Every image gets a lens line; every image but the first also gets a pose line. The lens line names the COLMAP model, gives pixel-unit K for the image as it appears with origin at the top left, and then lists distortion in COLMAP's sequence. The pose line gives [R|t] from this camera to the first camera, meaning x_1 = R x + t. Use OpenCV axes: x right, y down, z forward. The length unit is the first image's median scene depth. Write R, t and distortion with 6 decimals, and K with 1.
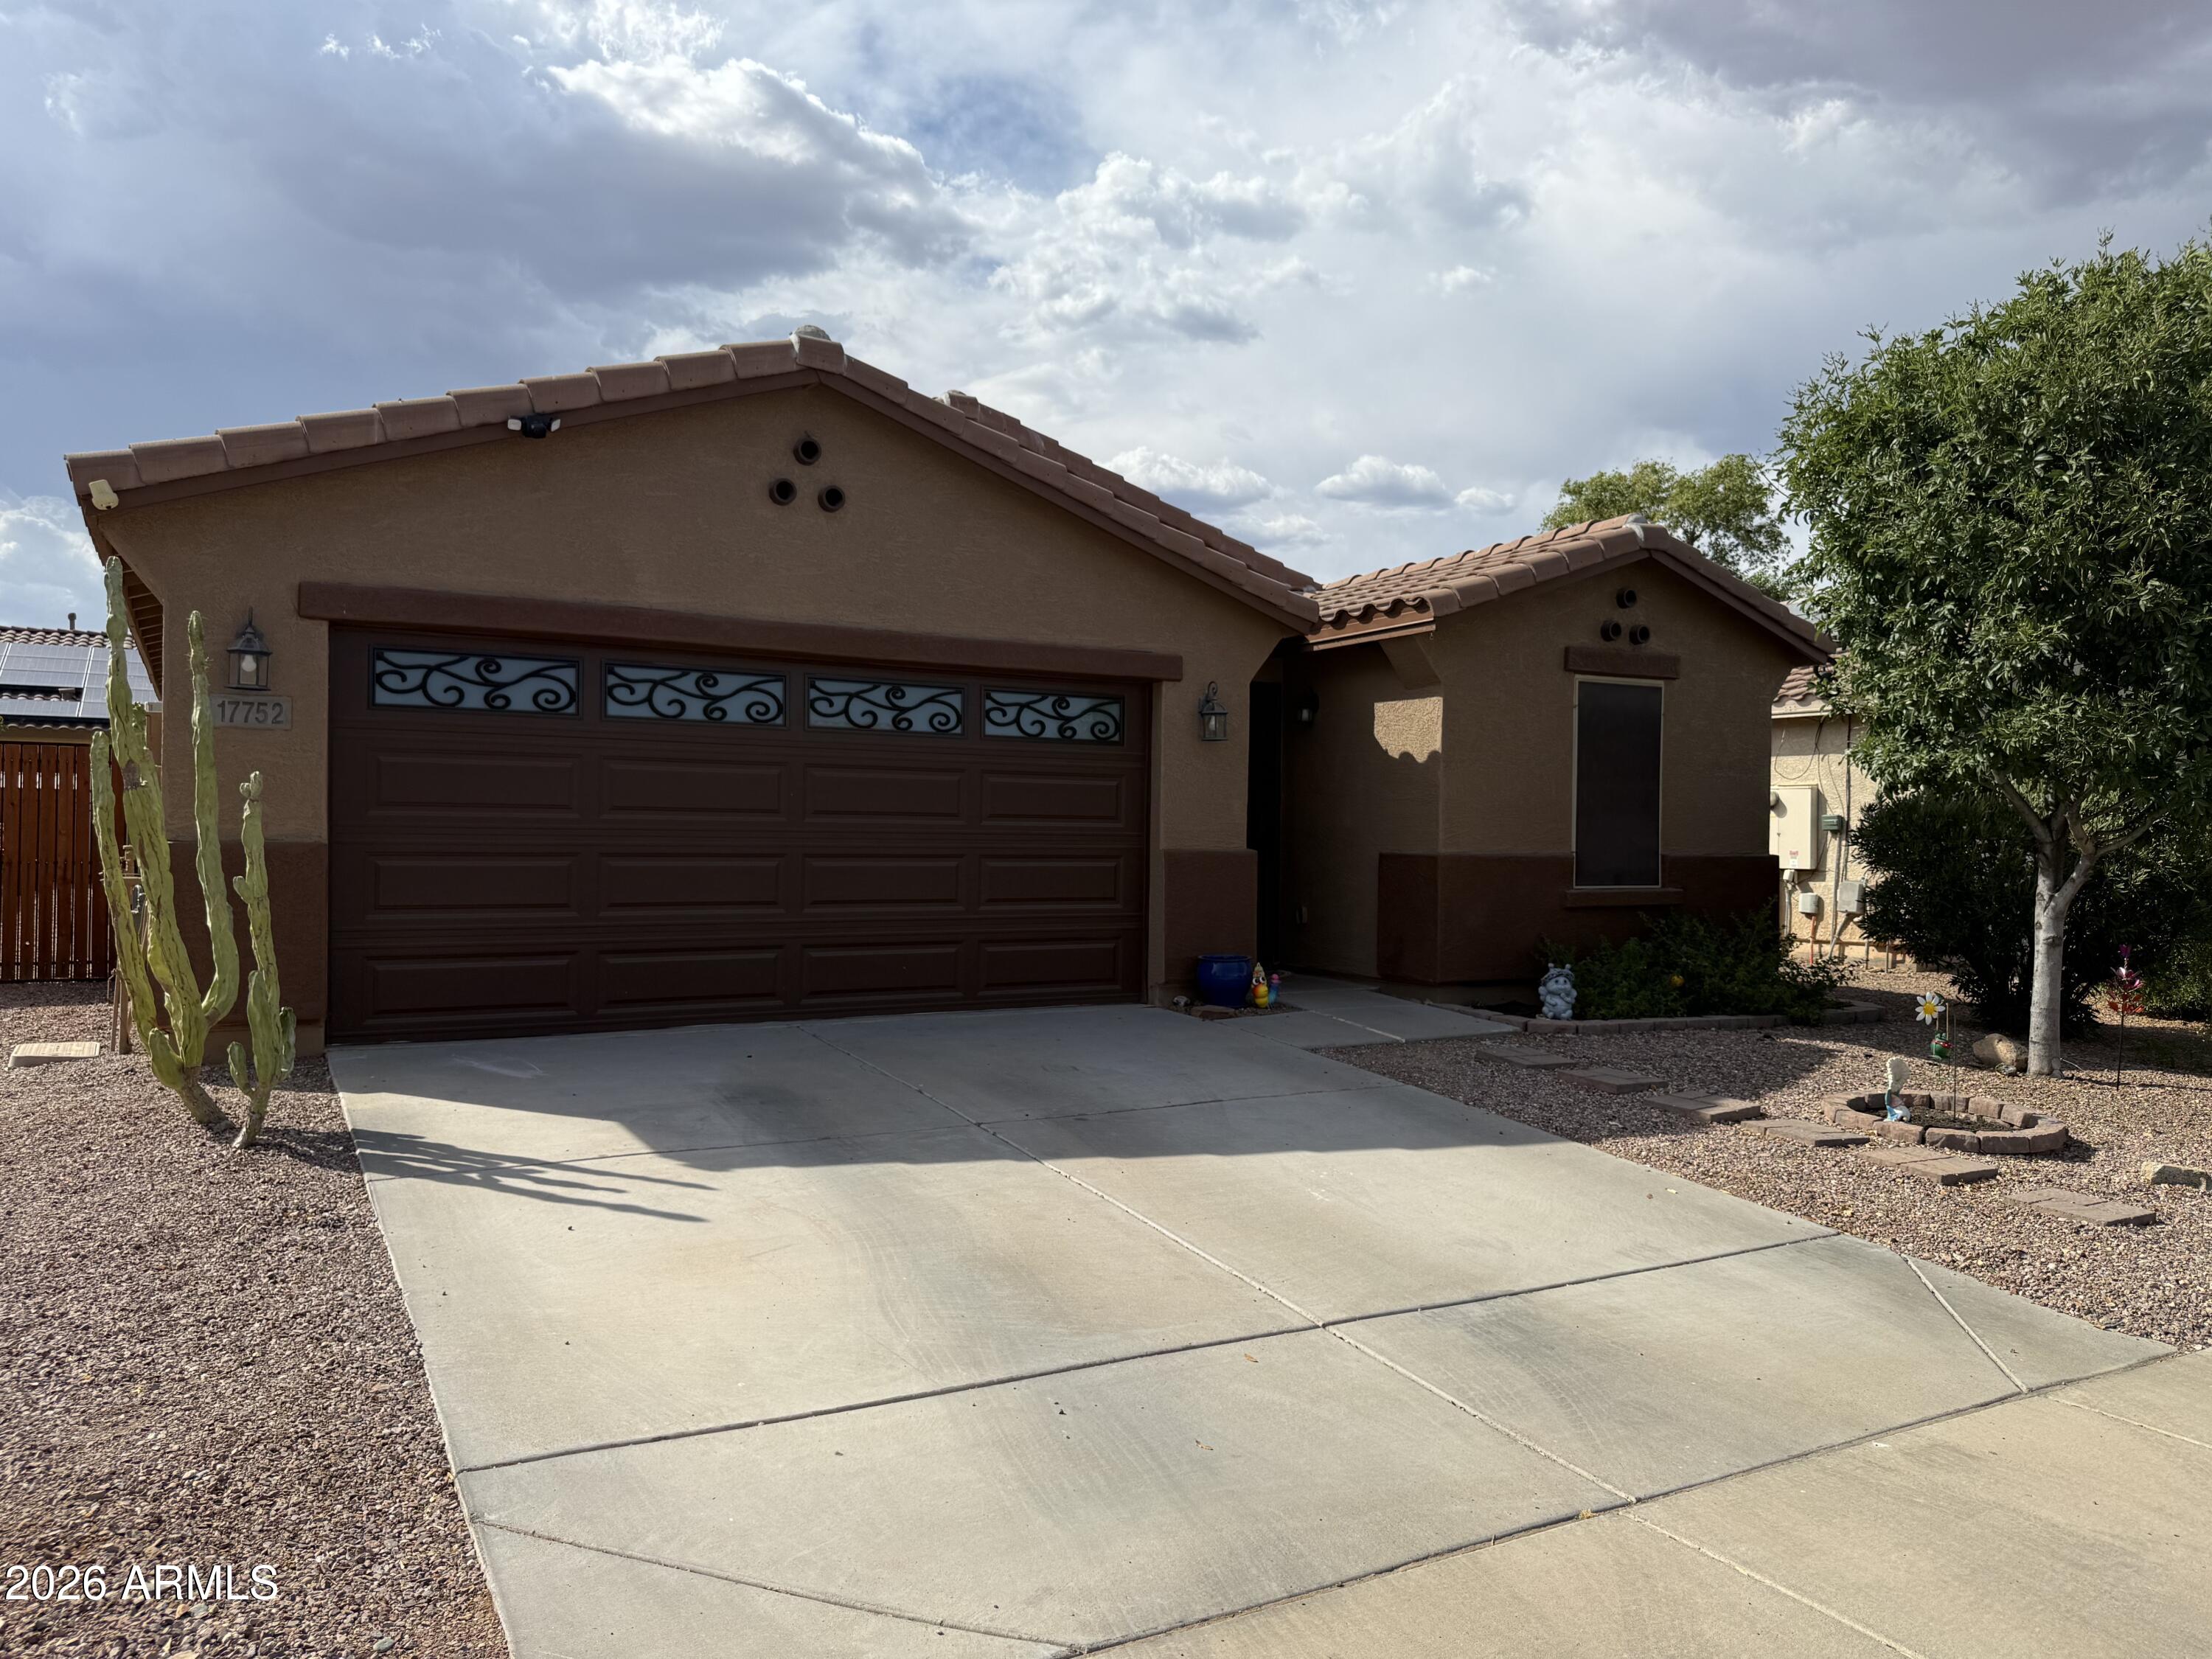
lens RADIAL K [[1511.4, 0, 1106.0], [0, 1511.4, 829.5], [0, 0, 1]] dist [0.172254, -0.386739]
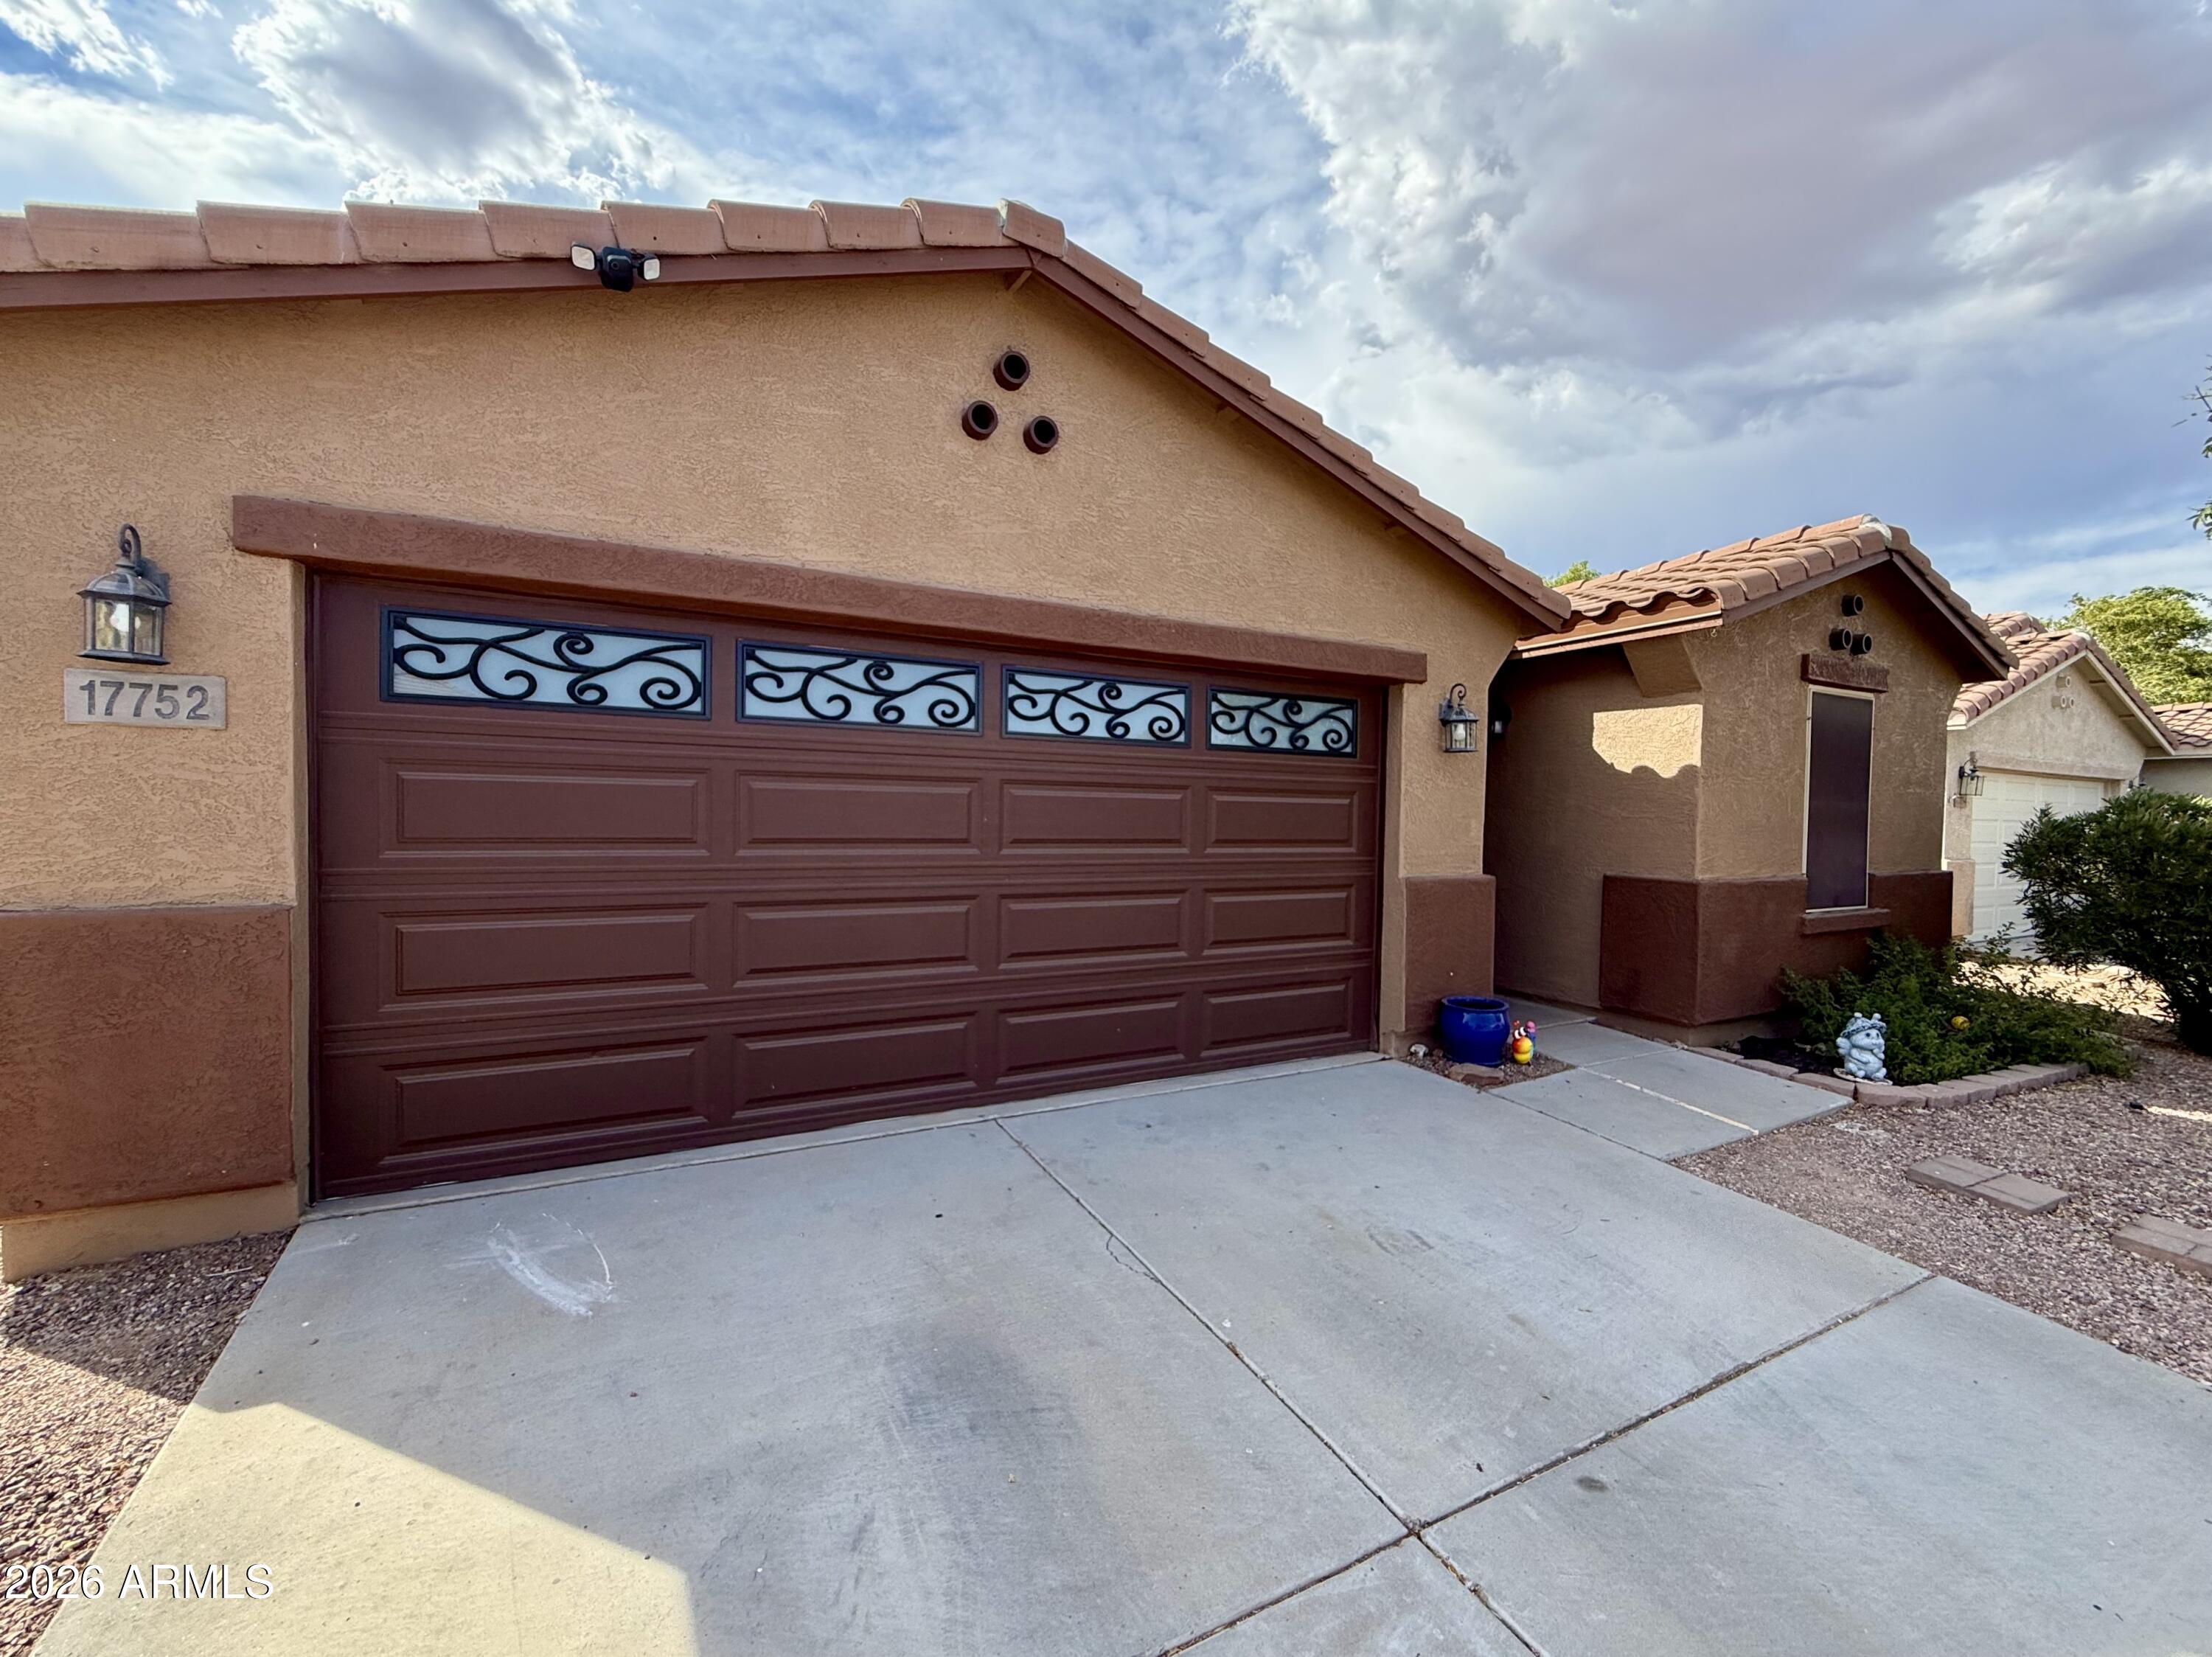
lens RADIAL K [[889.8, 0, 1099.8], [0, 889.8, 825.2], [0, 0, 1]] dist [-0.008852, -0.000247]
pose [[0.999451, 0.003631, -0.032943, -0.126694], [-0.003150, 0.999888, 0.014663, -0.025573], [0.032993, -0.014551, 0.999350, 0.520006]]
